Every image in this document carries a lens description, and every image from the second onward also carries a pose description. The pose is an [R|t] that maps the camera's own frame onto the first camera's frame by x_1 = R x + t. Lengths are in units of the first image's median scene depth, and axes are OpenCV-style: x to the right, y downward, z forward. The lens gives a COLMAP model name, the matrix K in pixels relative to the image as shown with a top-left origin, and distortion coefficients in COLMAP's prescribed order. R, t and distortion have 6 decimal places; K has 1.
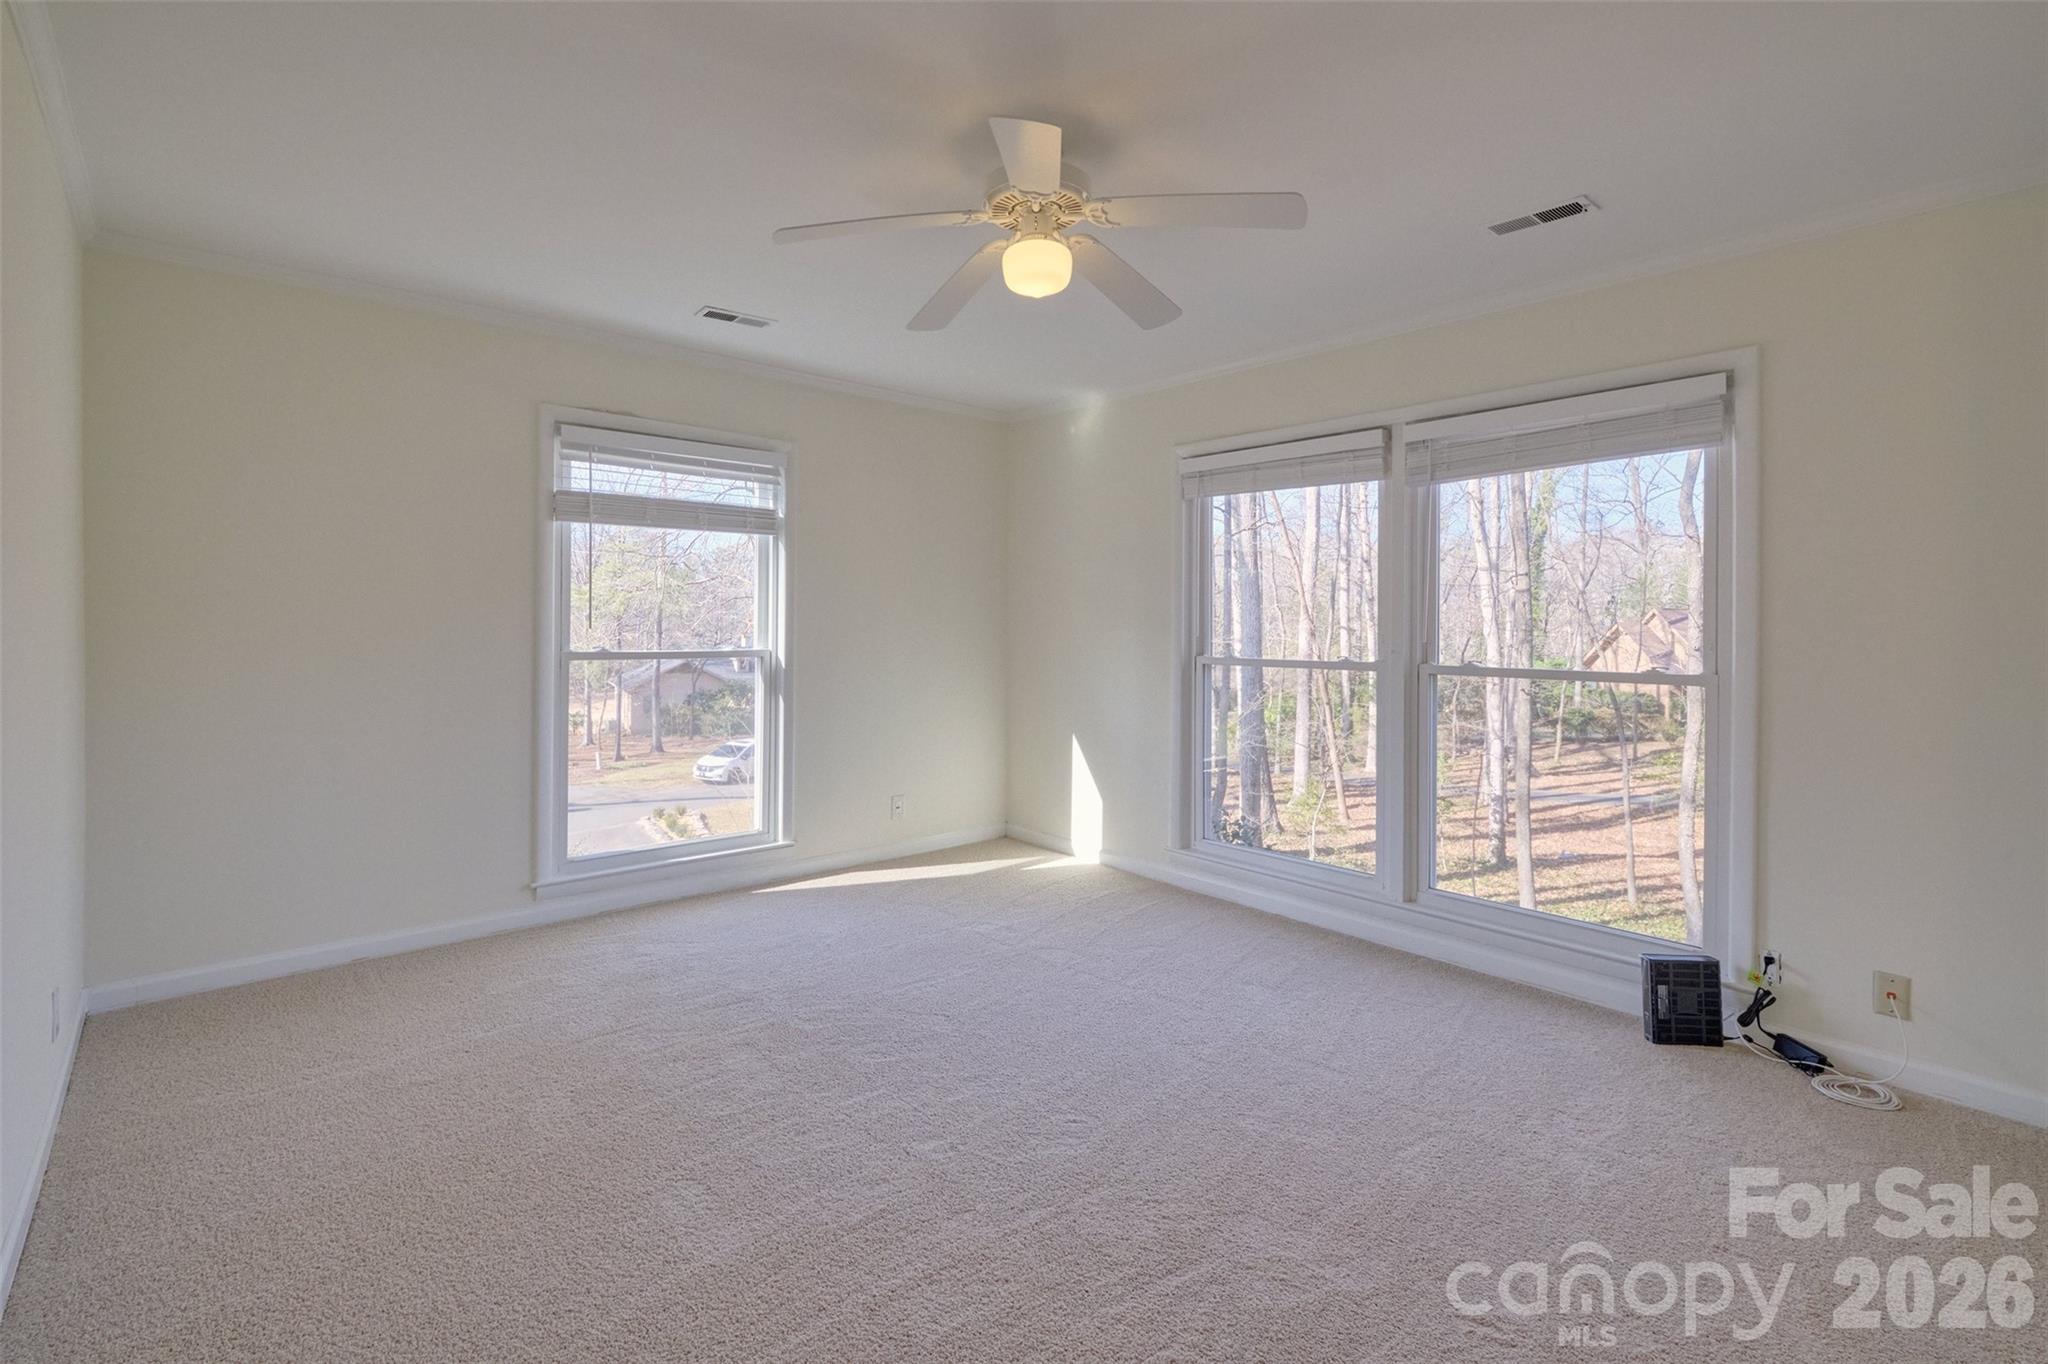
lens RADIAL K [[951.3, 0, 1001.7], [0, 951.3, 615.8], [0, 0, 1]] dist [0.003536, 0.000124]
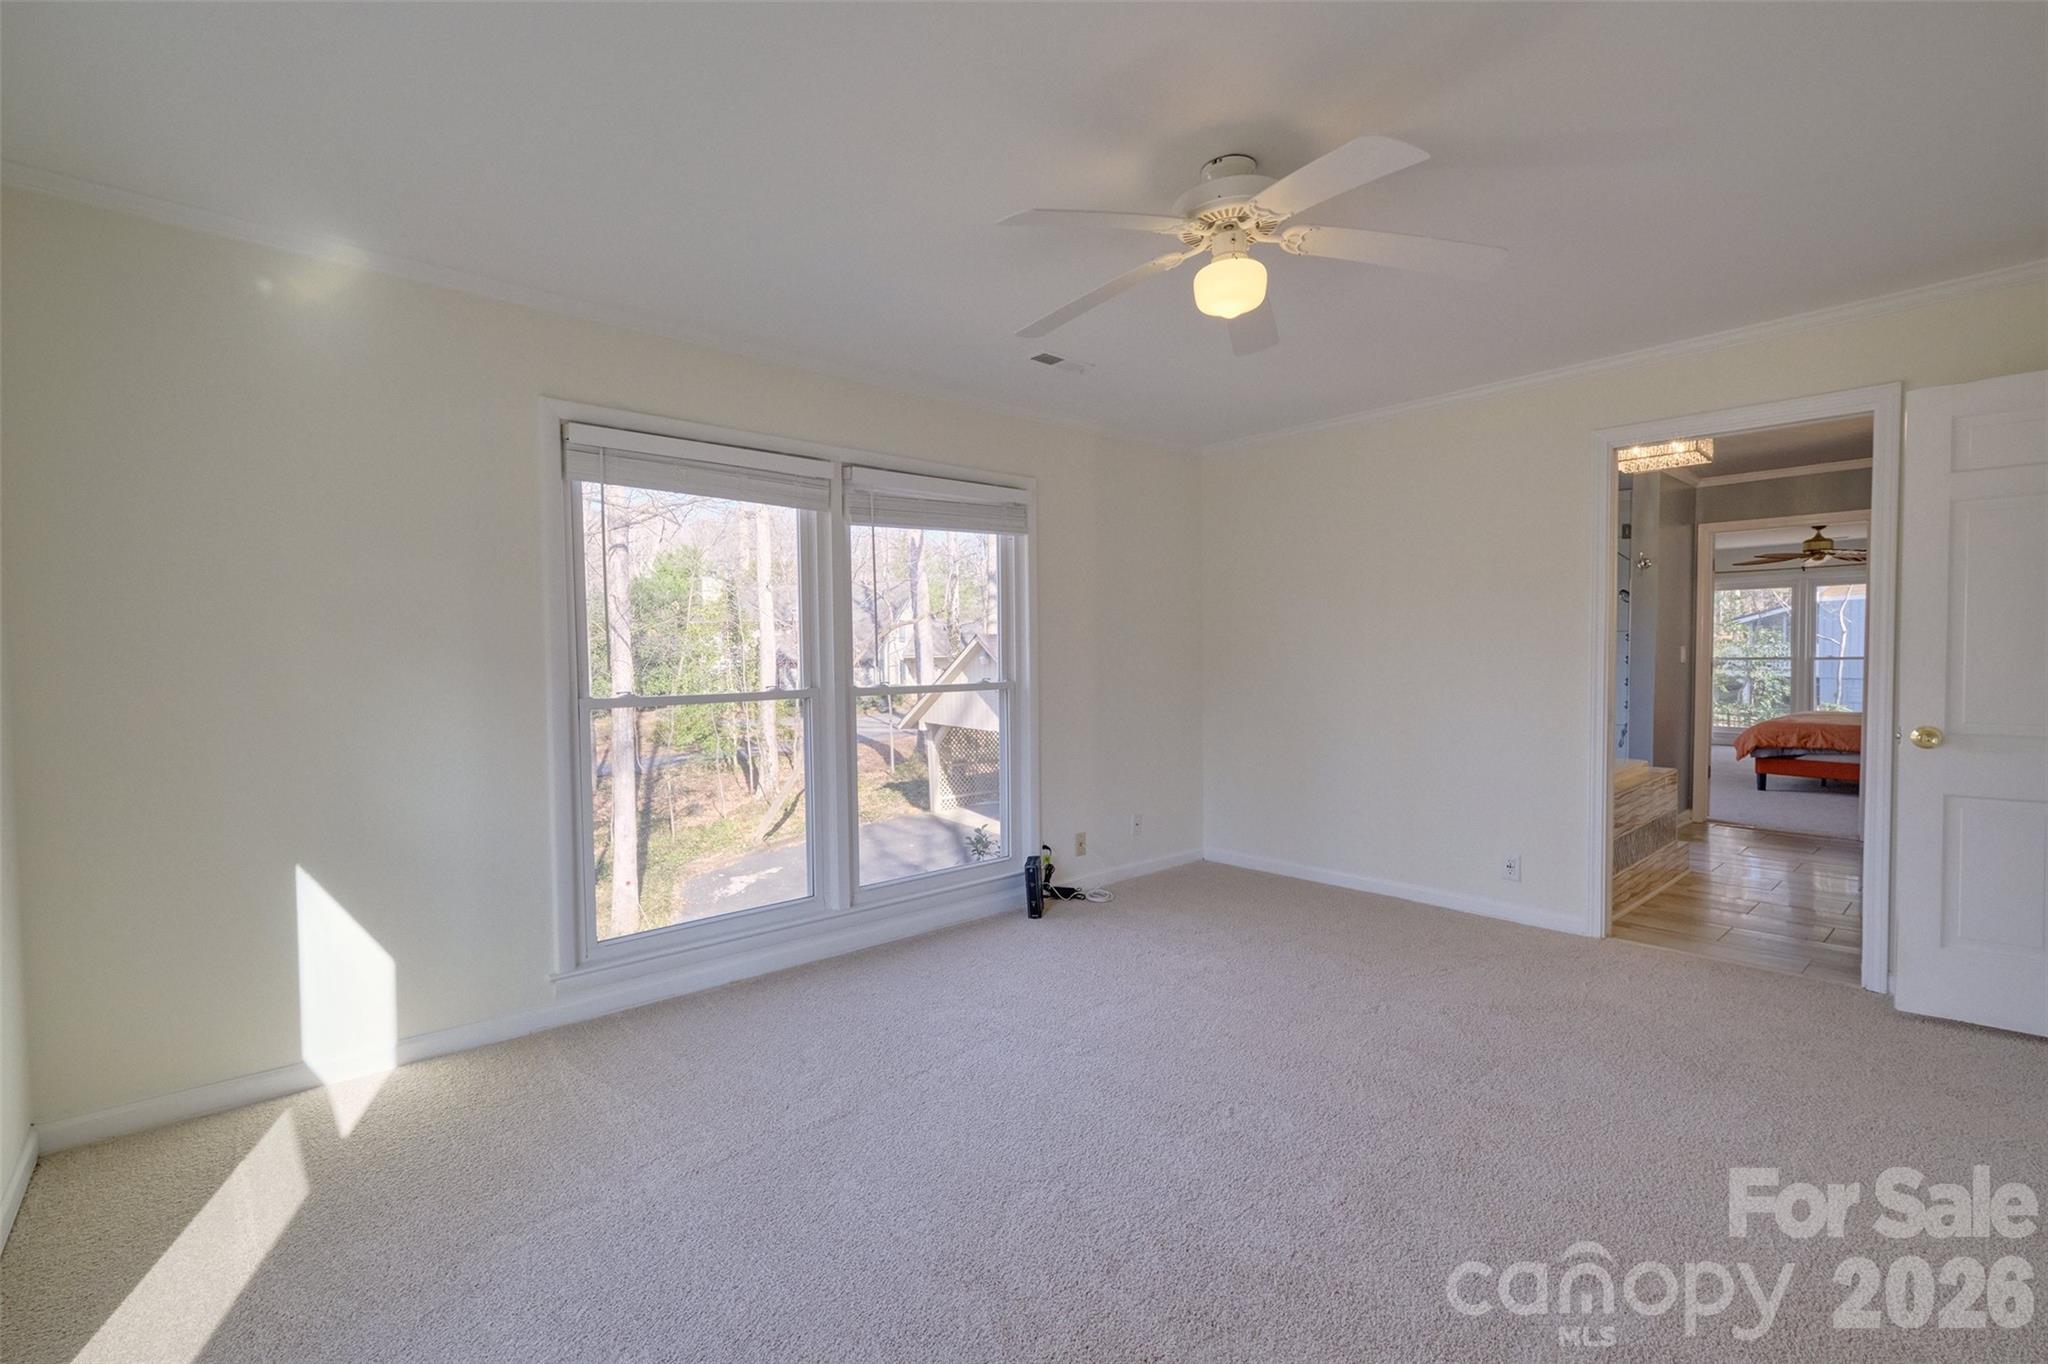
lens RADIAL K [[899.3, 0, 1003.8], [0, 899.3, 687.2], [0, 0, 1]] dist [0.007890, -0.000717]
pose [[-0.009911, -0.041422, 0.999093, -0.587457], [0.007695, 0.999109, 0.041499, 0.007951], [-0.999921, 0.008099, -0.009583, 0.822702]]
